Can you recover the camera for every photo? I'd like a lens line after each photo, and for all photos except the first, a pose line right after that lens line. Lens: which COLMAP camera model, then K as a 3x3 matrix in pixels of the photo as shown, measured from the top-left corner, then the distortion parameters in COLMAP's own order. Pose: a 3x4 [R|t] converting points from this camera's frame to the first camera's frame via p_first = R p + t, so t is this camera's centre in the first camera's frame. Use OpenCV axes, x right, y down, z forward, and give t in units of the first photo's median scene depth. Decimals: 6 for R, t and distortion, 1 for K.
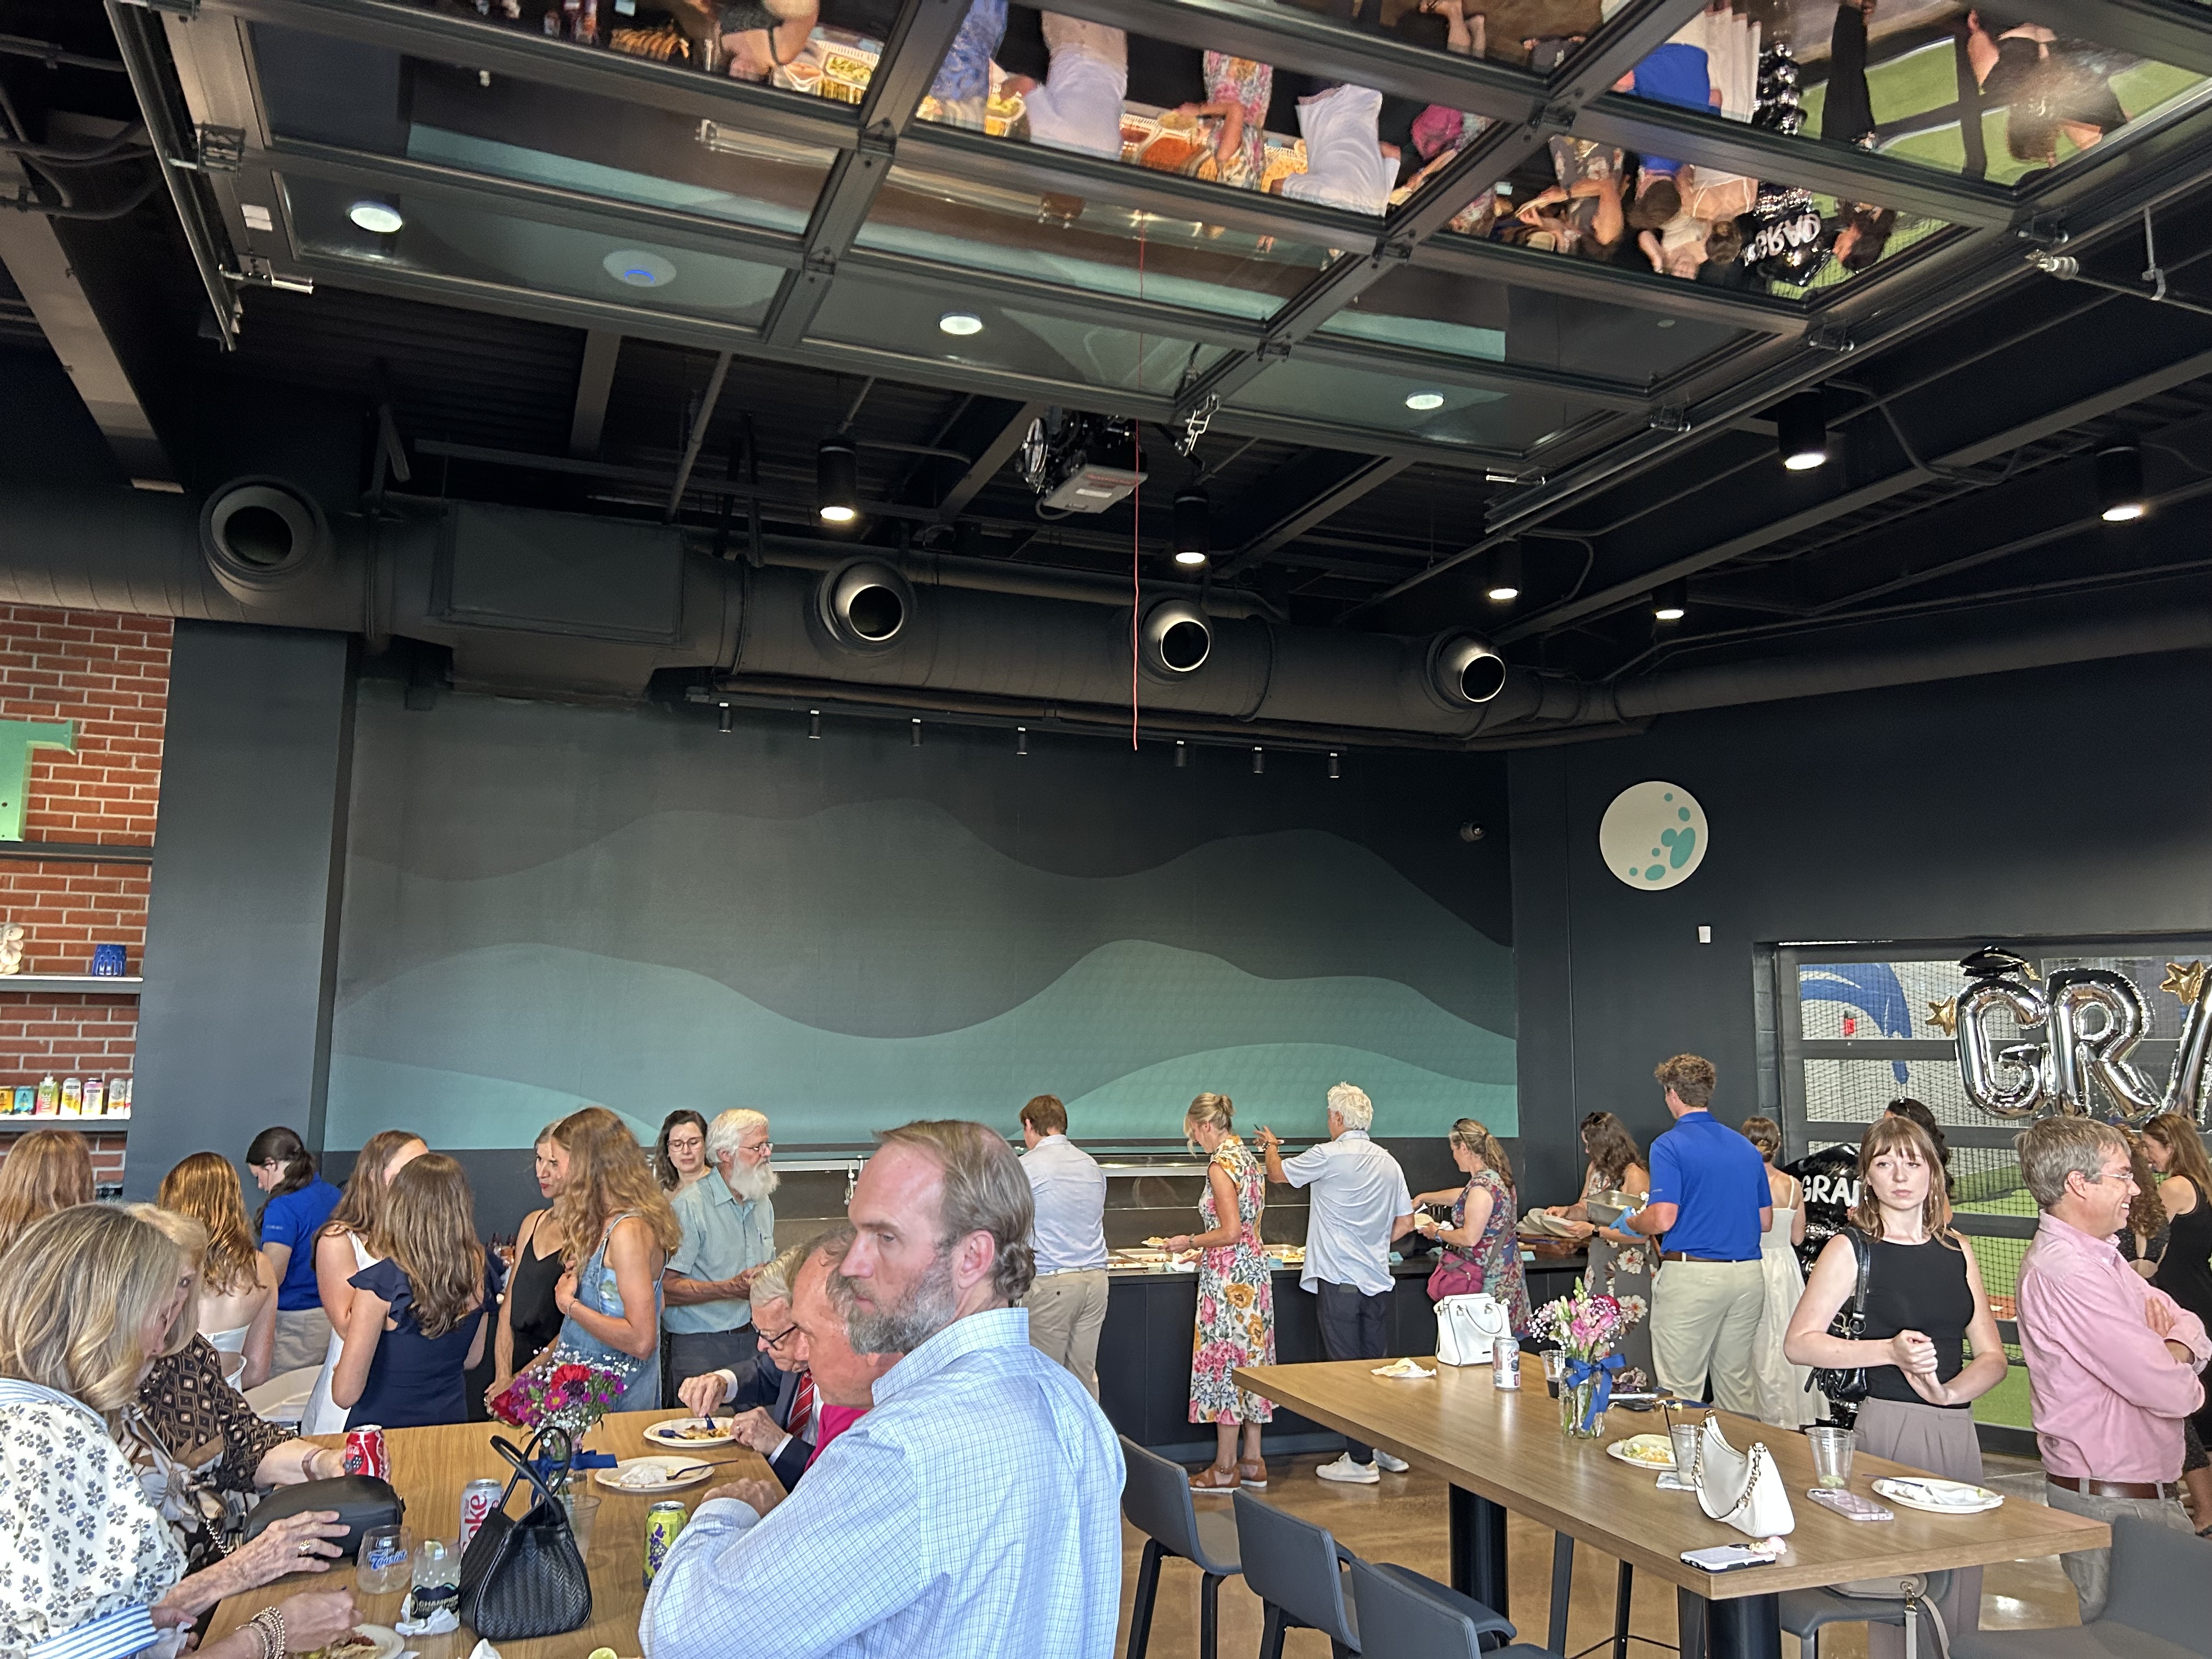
lens RADIAL K [[1616.6, 0, 1106.0], [0, 1616.6, 829.5], [0, 0, 1]] dist [0.007290, -0.006215]
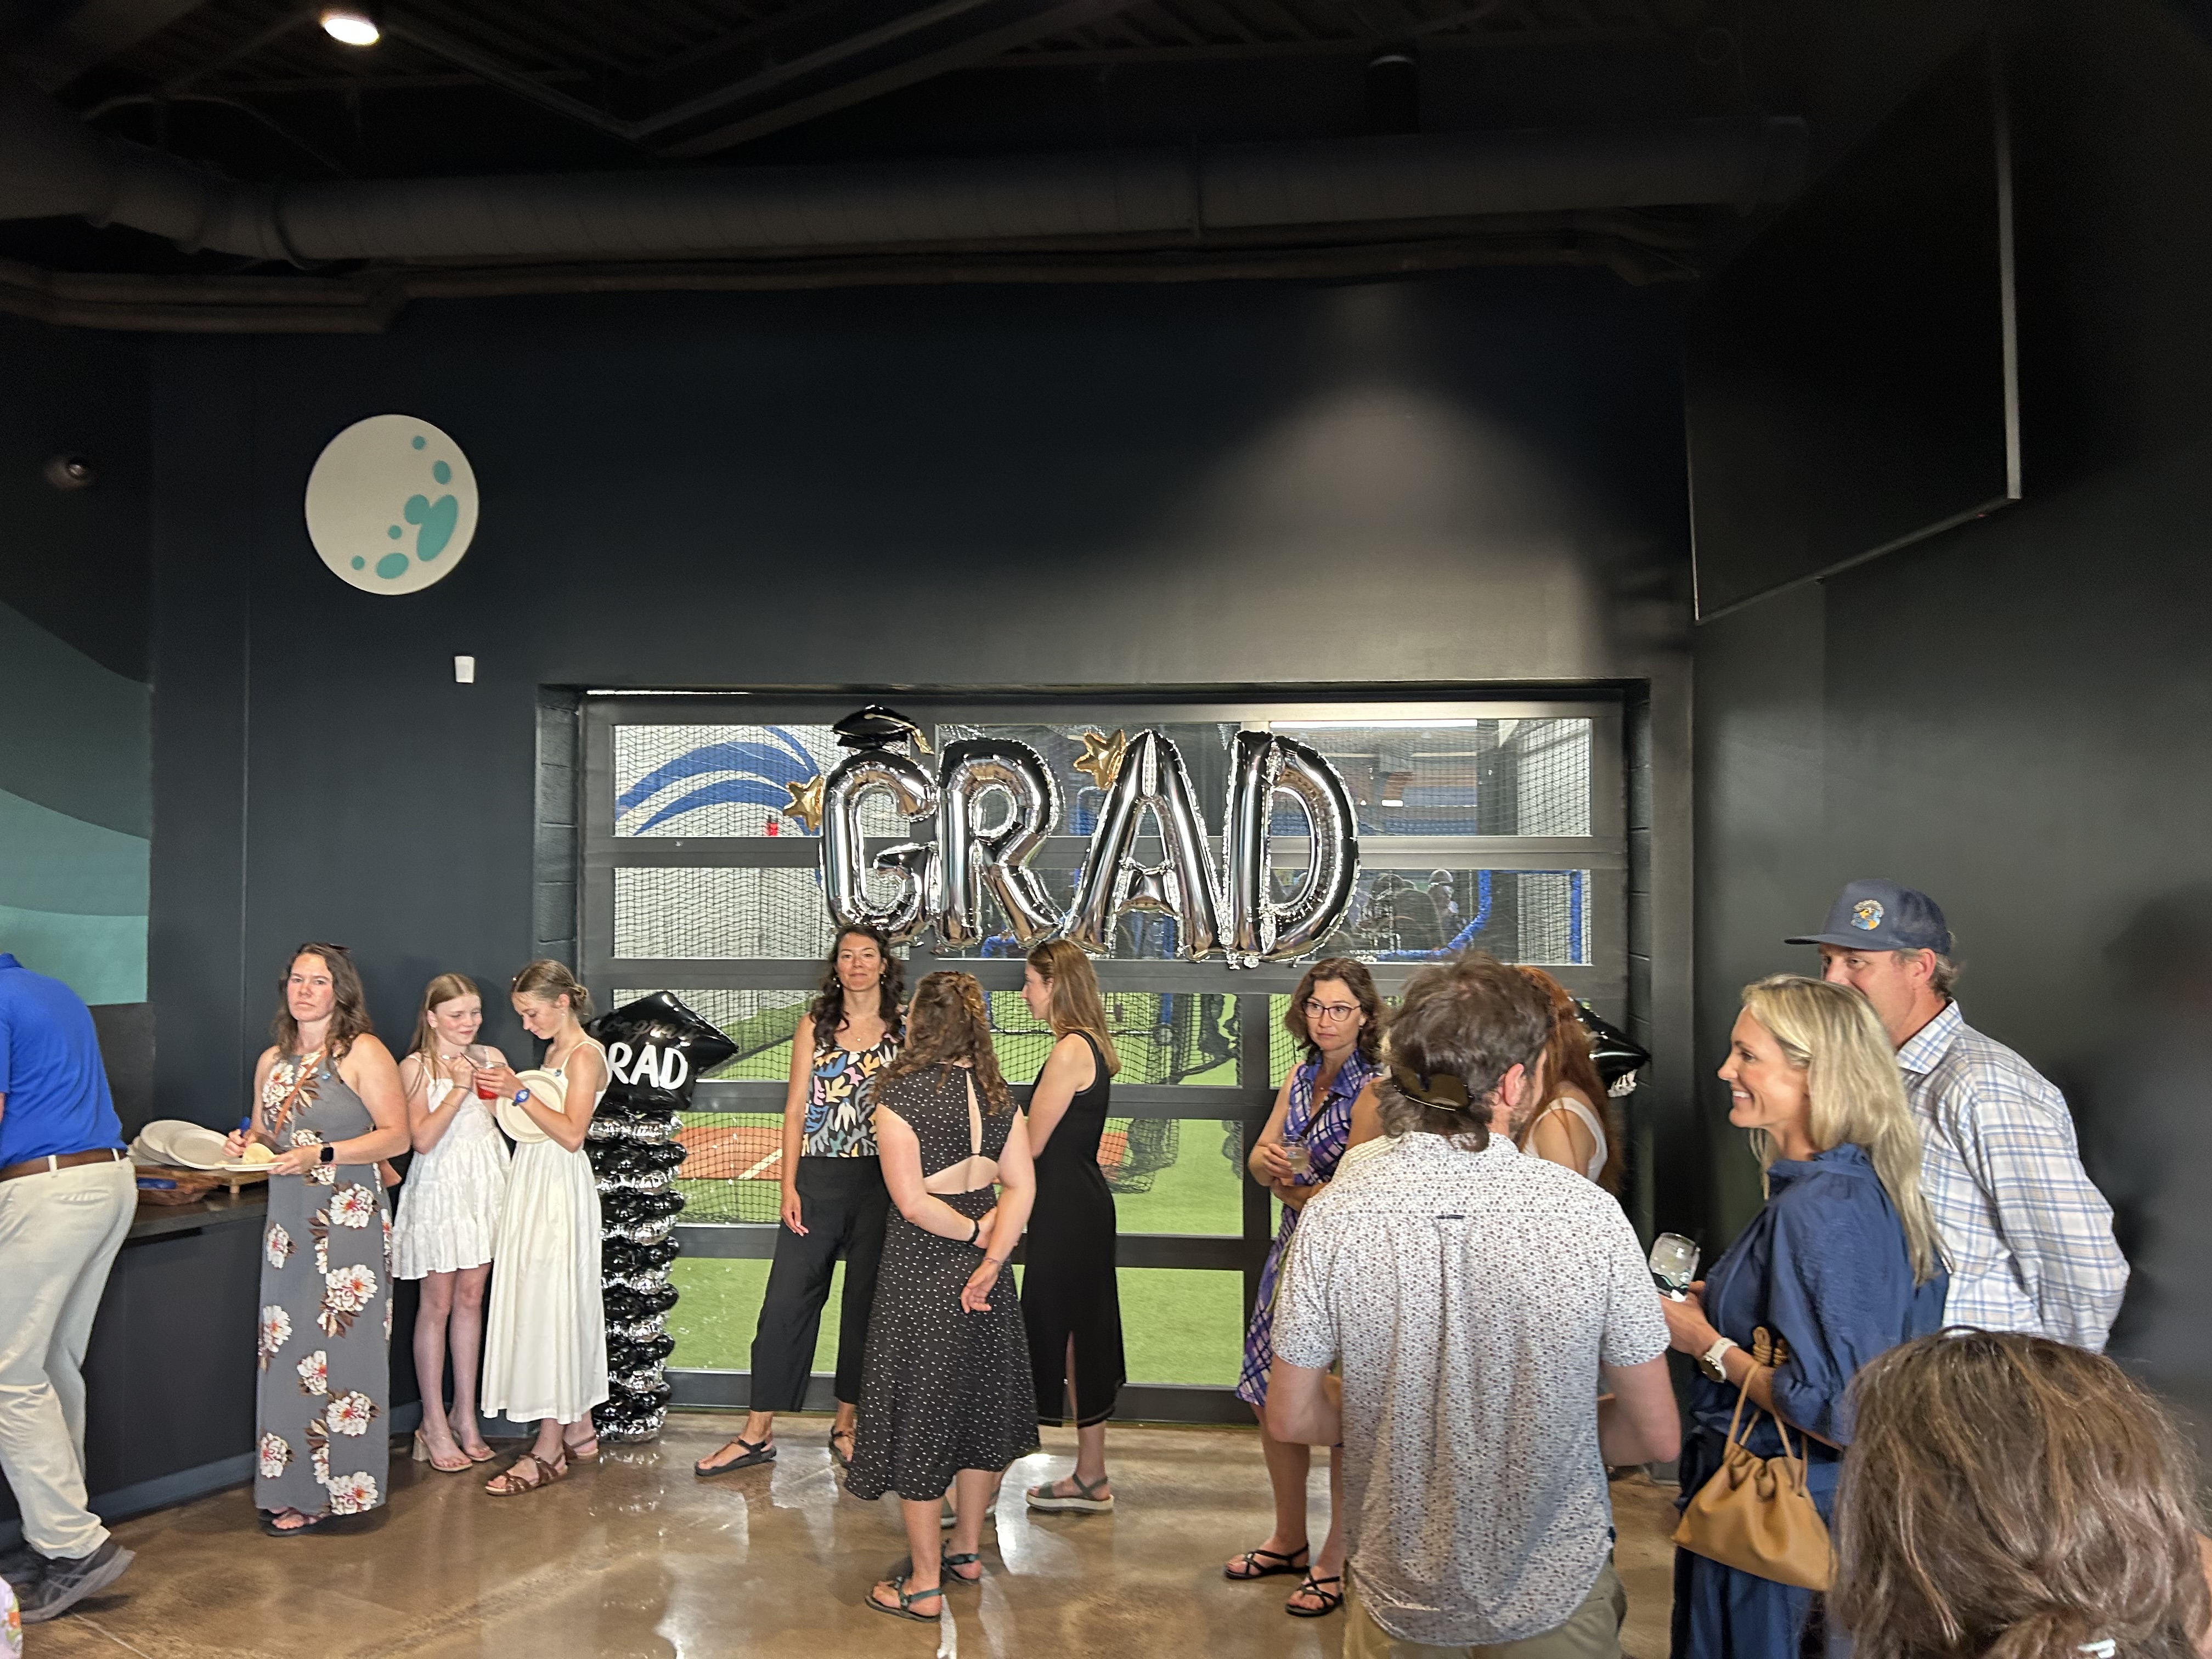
lens RADIAL K [[1638.5, 0, 1138.6], [0, 1638.5, 824.4], [0, 0, 1]] dist [0.091551, -0.190660]
pose [[0.810745, 0.007936, 0.585345, 0.227513], [-0.074272, 0.993222, 0.089407, 0.052423], [-0.580668, -0.115961, 0.805840, 0.361614]]
